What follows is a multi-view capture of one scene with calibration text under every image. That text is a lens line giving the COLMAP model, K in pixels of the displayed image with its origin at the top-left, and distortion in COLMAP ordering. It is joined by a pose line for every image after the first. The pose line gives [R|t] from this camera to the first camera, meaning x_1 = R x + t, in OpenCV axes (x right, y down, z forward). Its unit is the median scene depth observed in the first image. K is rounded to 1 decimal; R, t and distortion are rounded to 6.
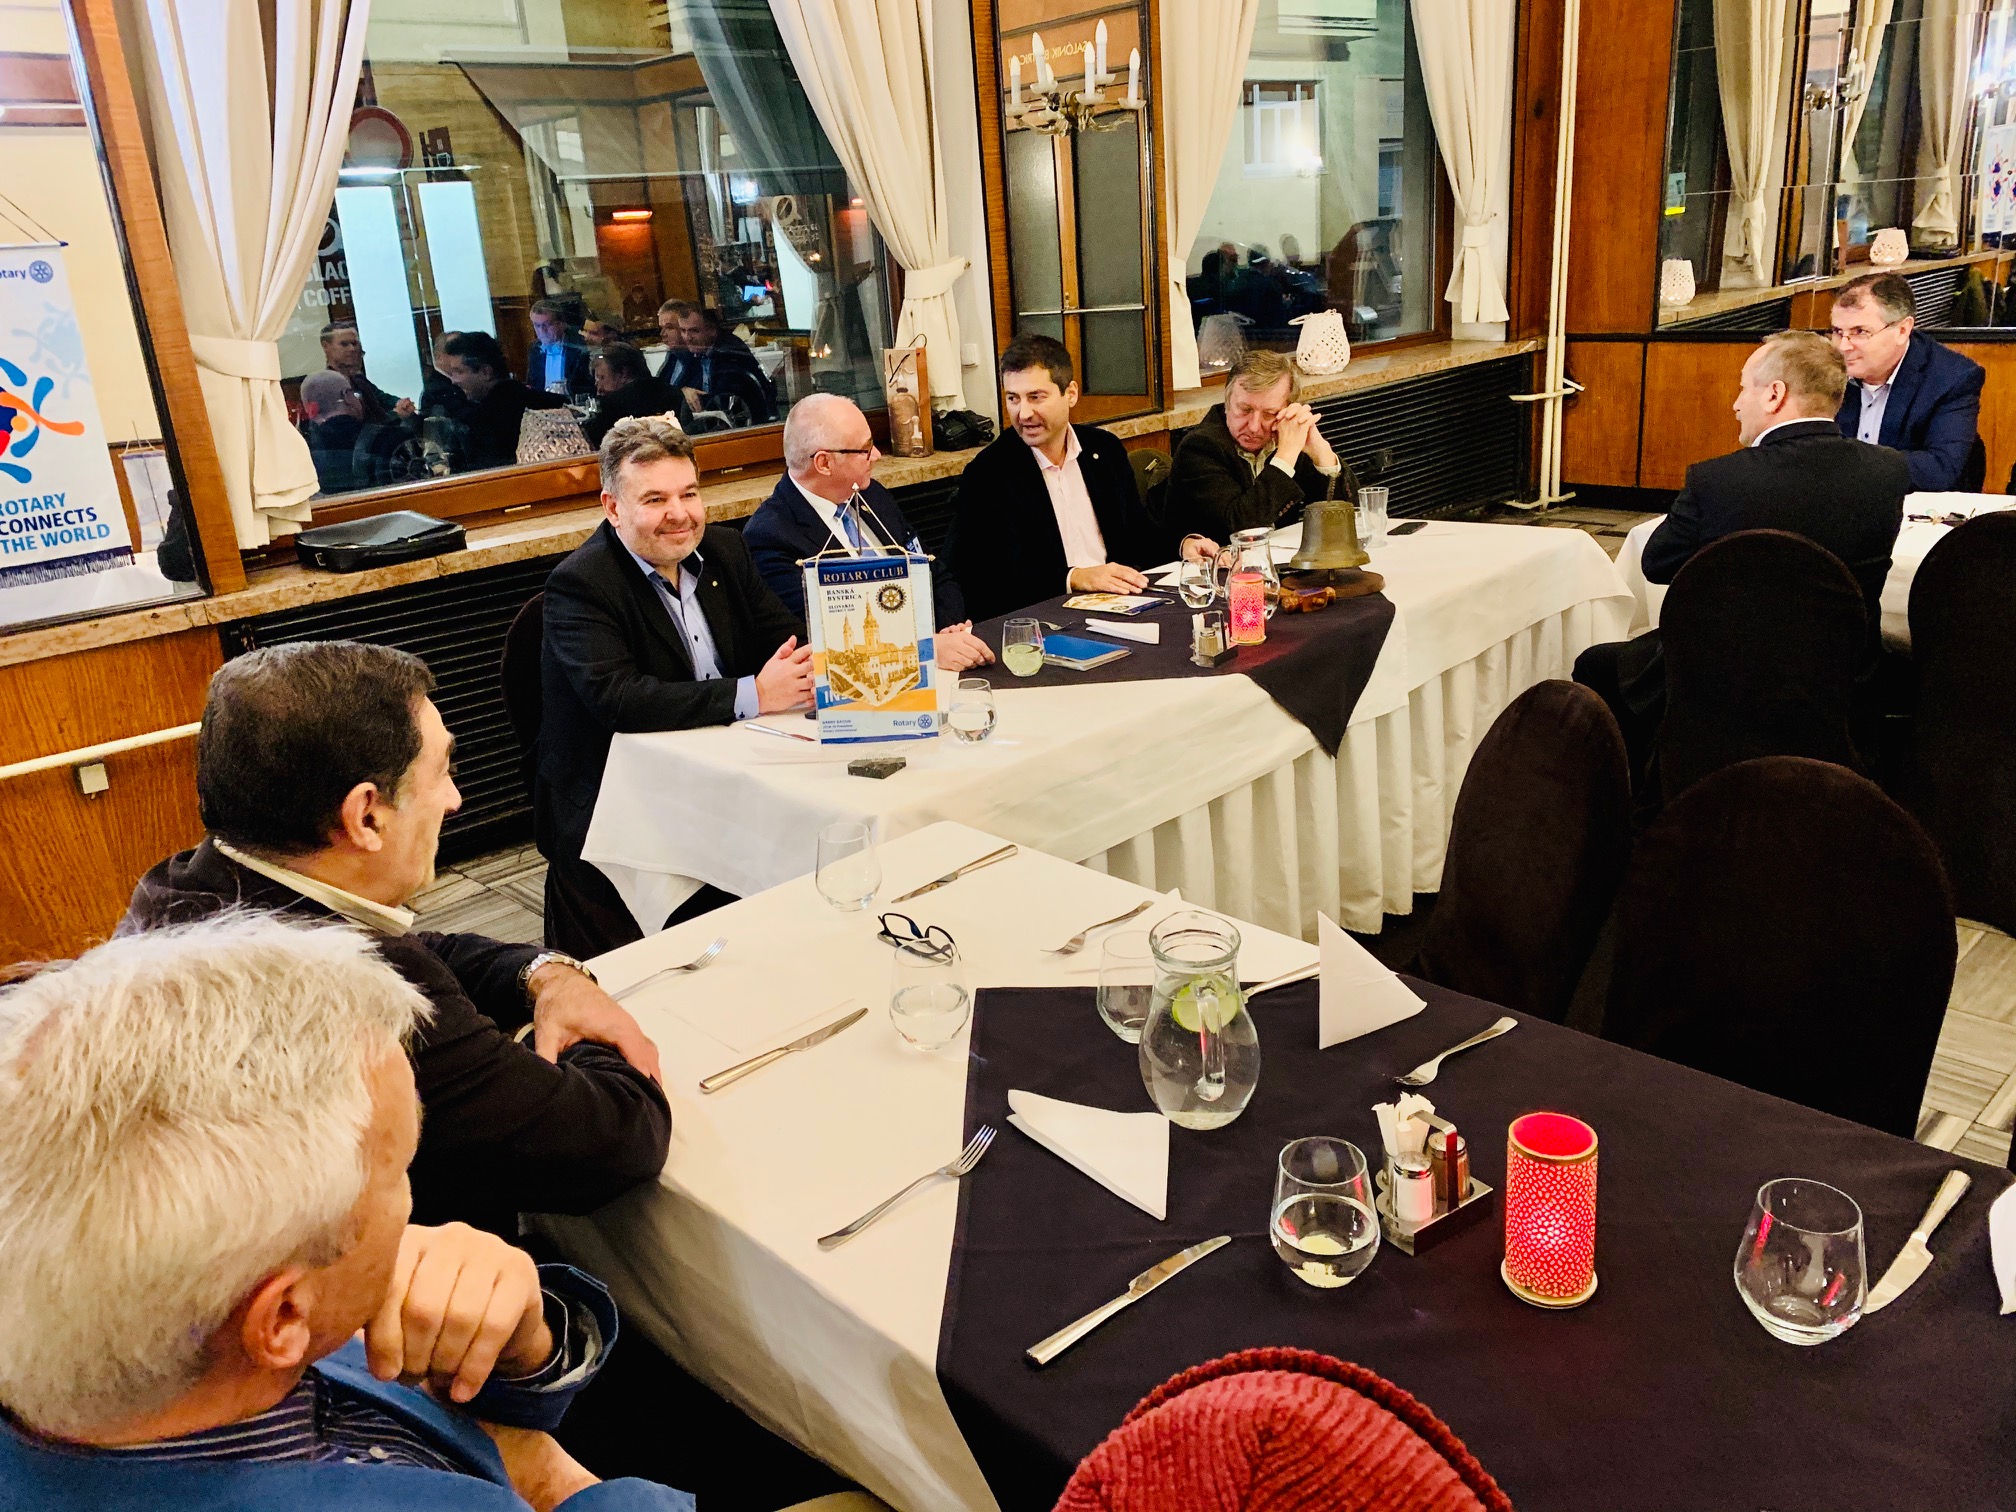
lens RADIAL K [[1534.1, 0, 1008.0], [0, 1534.1, 756.0], [0, 0, 1]] dist [0.006646, 0.000560]
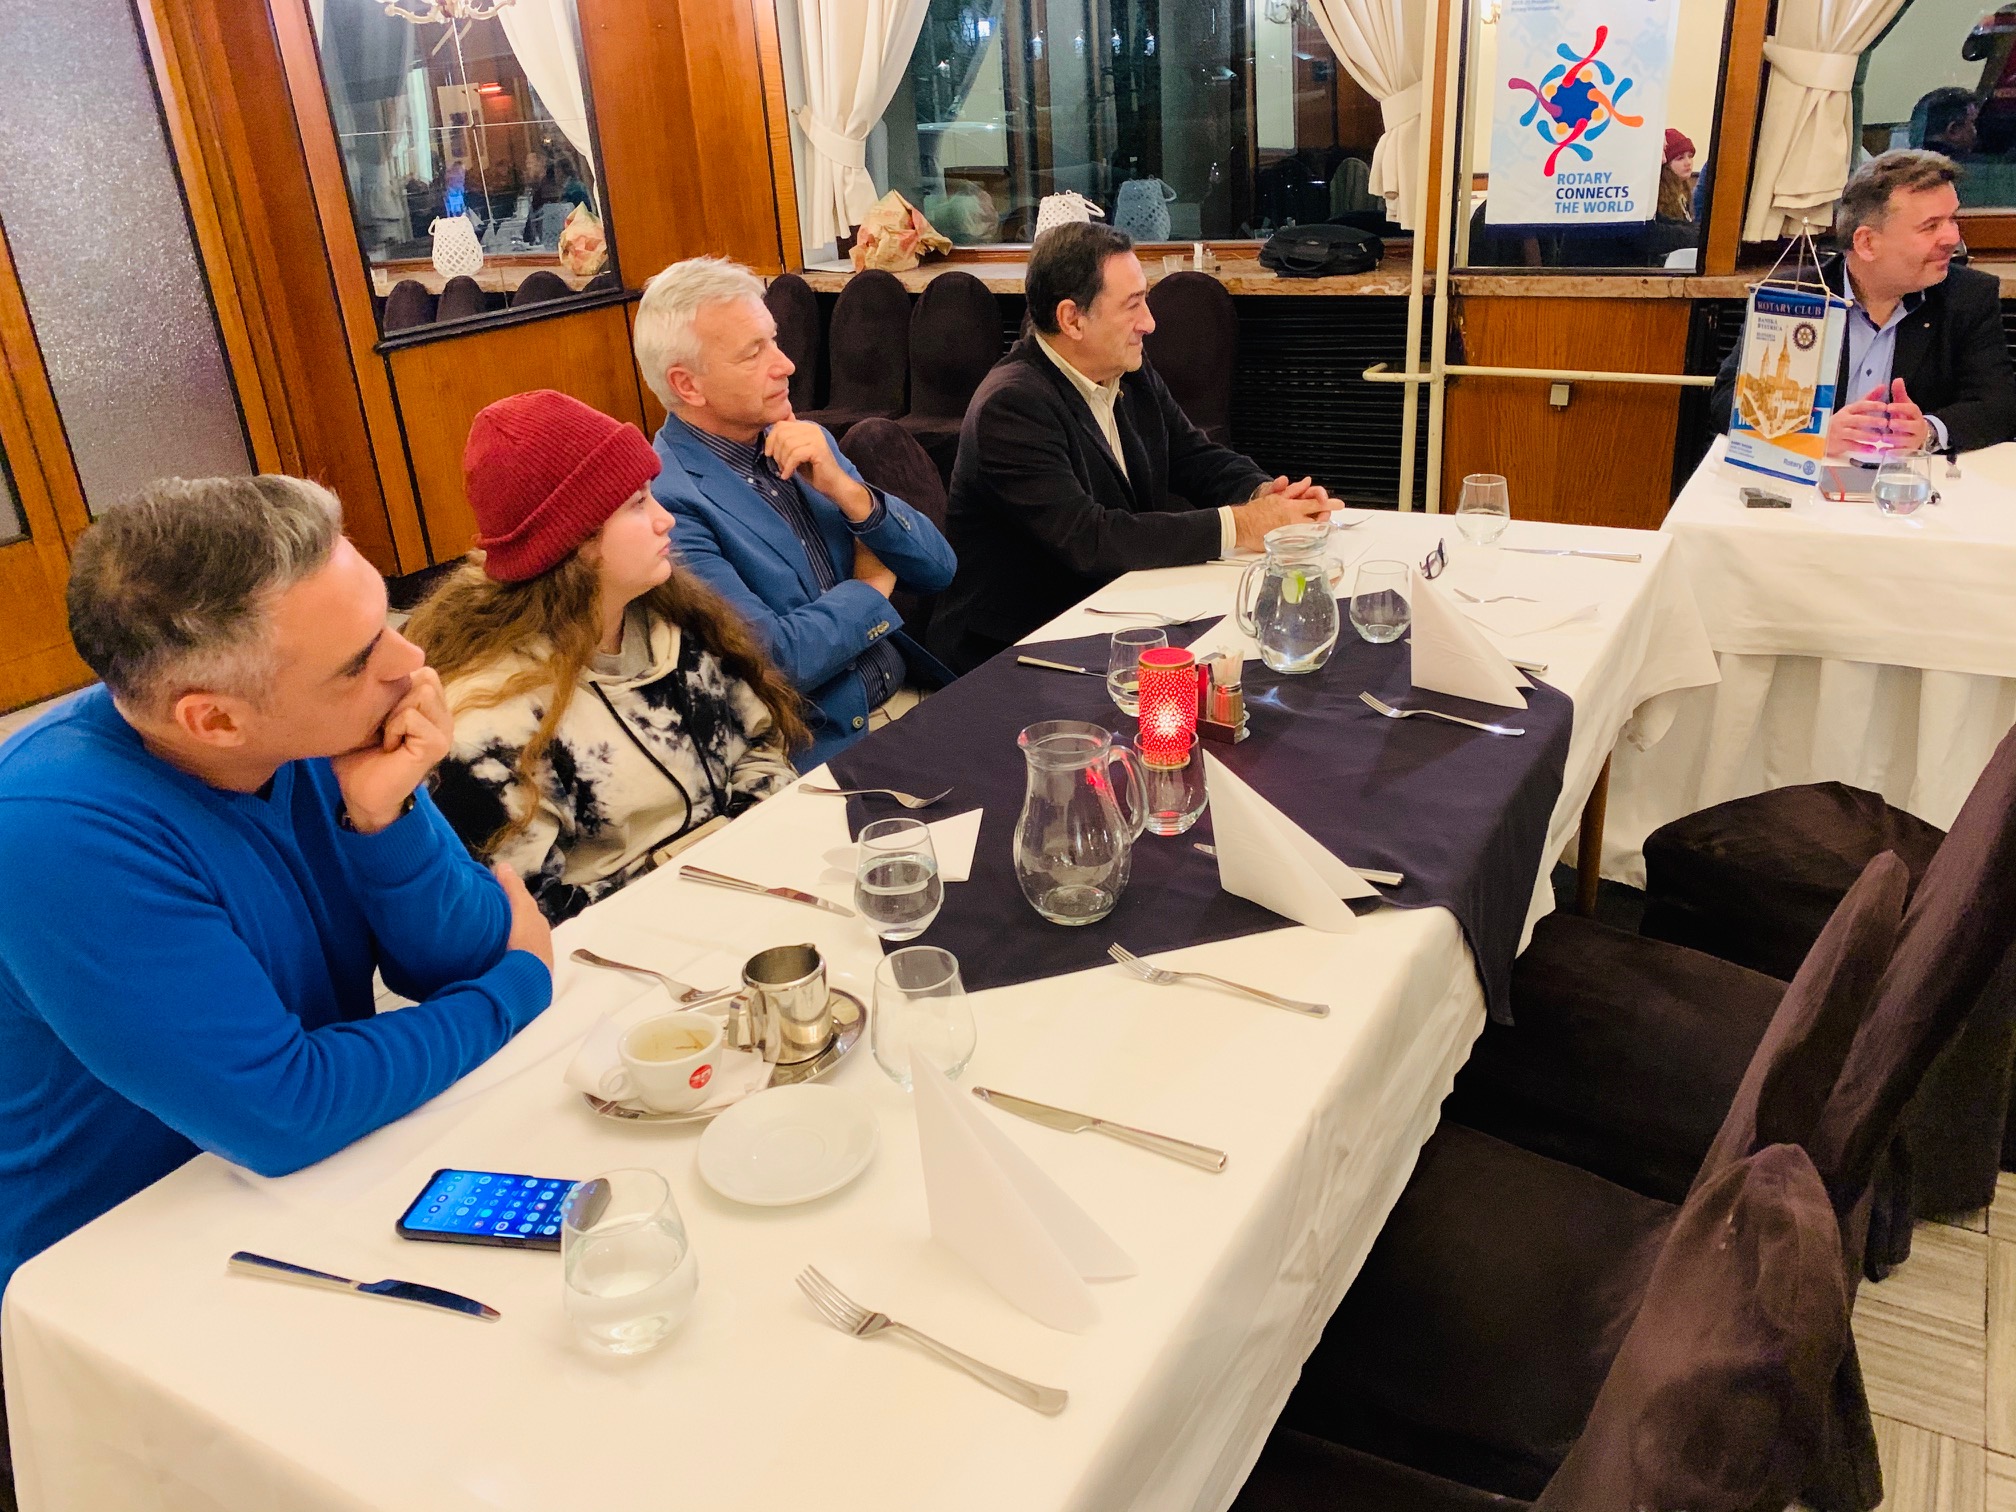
lens RADIAL K [[1534.1, 0, 1008.0], [0, 1534.1, 756.0], [0, 0, 1]] dist [0.006646, 0.000560]
pose [[0.264473, 0.427301, -0.864563, 0.583780], [-0.270386, 0.893382, 0.358832, -0.056013], [0.925714, 0.138864, 0.351811, 0.127531]]
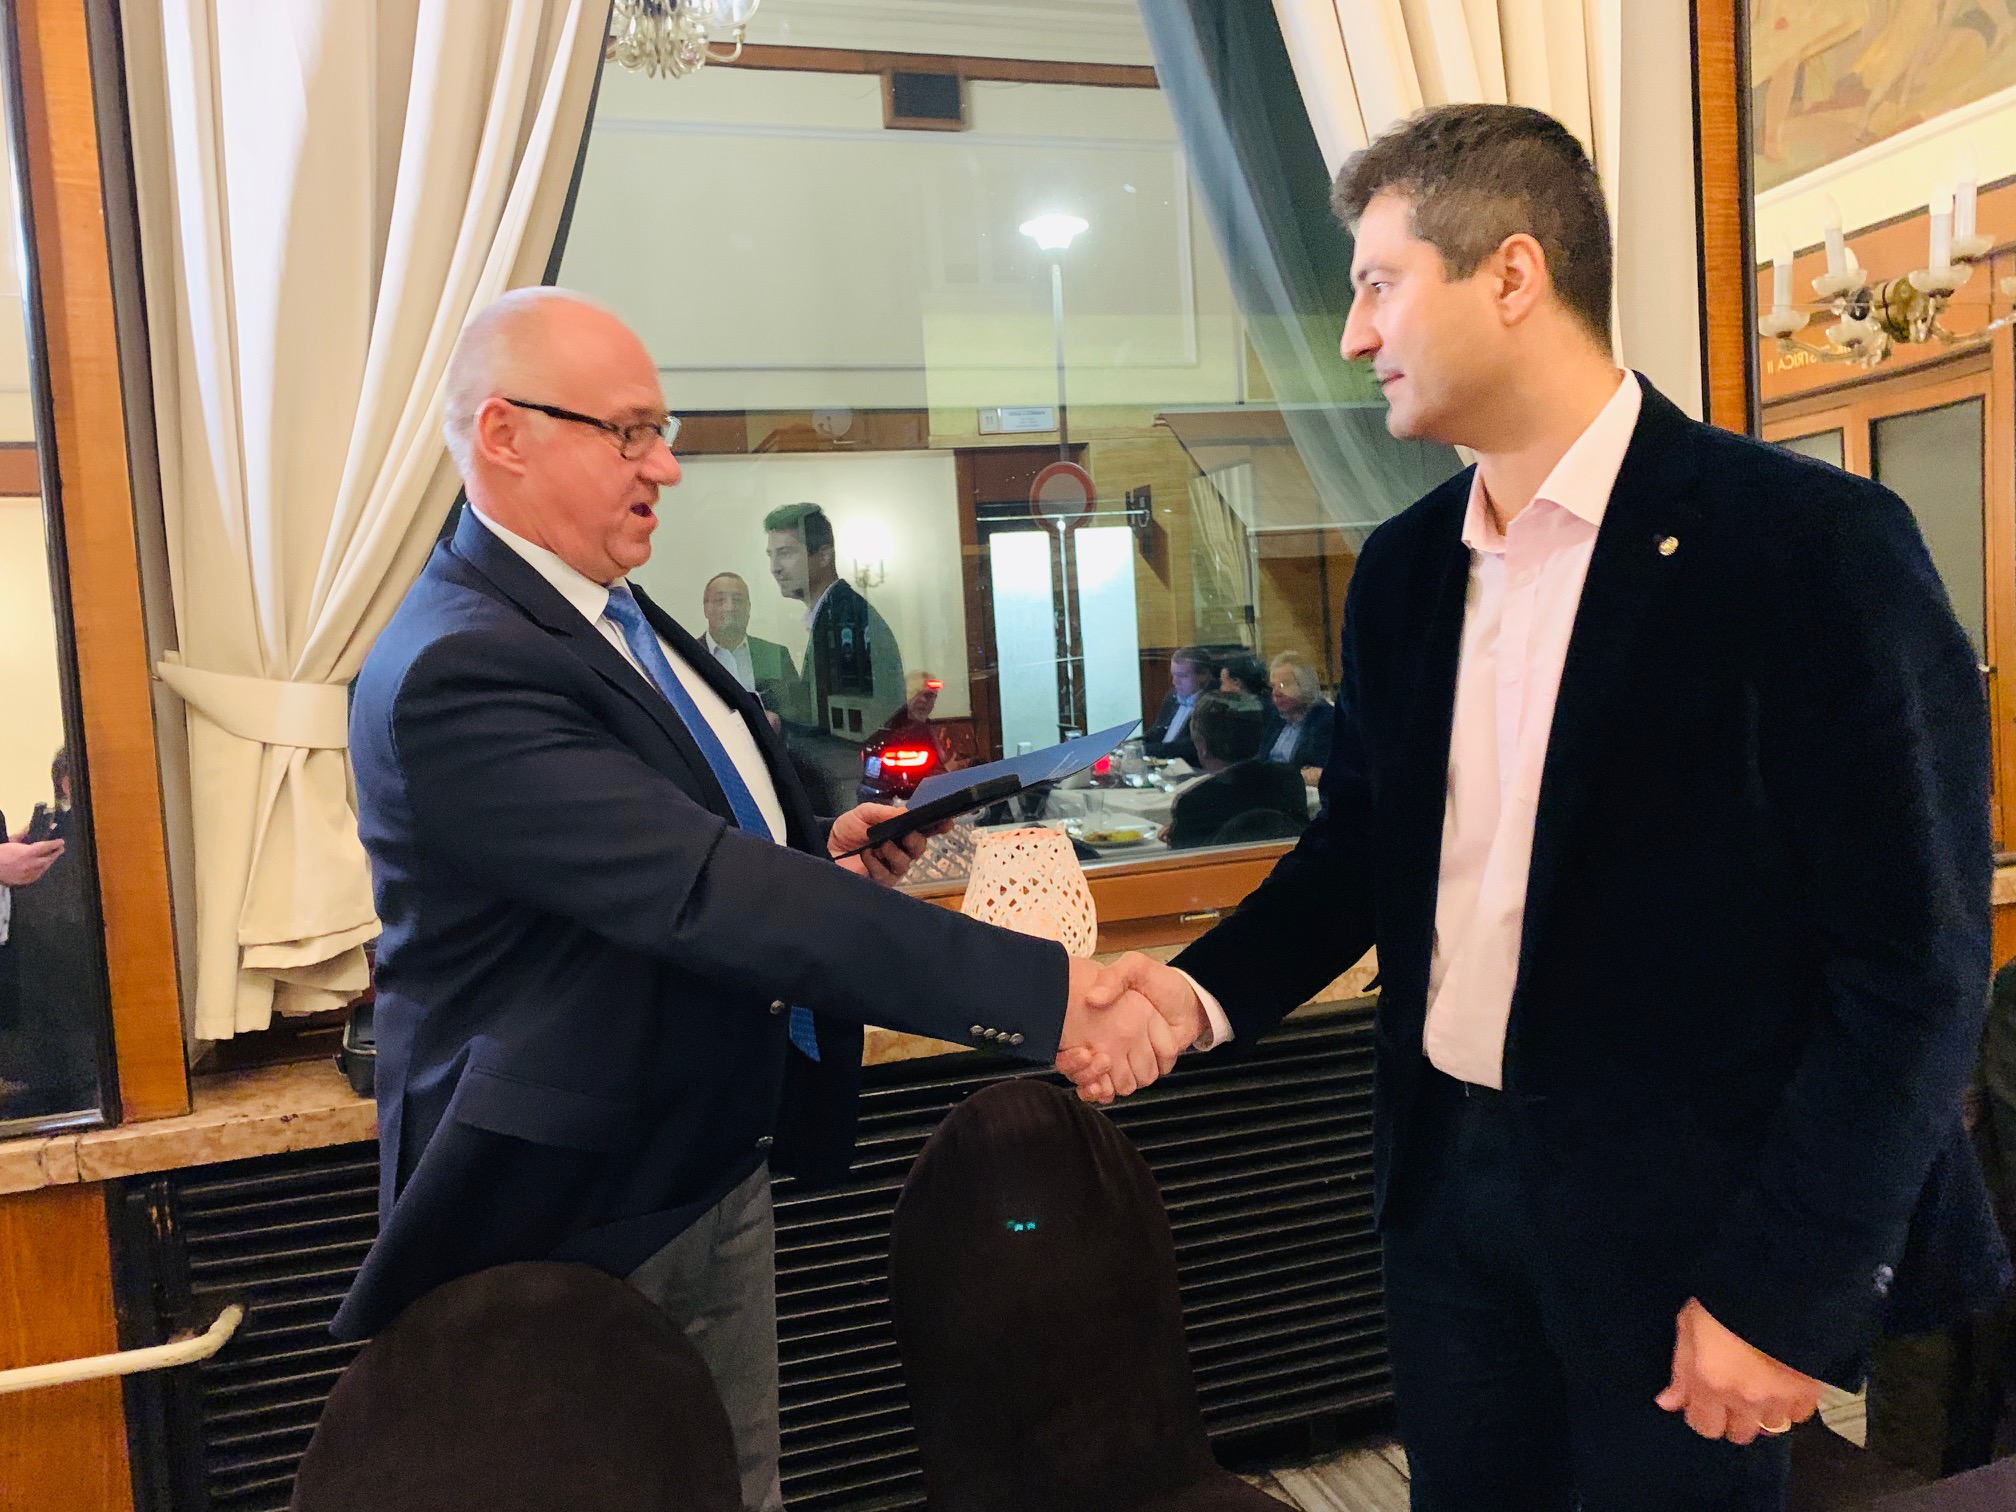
lens RADIAL K [[1569.4, 0, 1039.8], [0, 1569.4, 751.5], [0, 0, 1]] dist [0.005375, 0.002152]
pose [[0.904462, 0.042006, -0.424481, 0.015922], [-0.138469, 0.970160, -0.199038, -0.178436], [0.403454, 0.238799, 0.883289, 0.643649]]
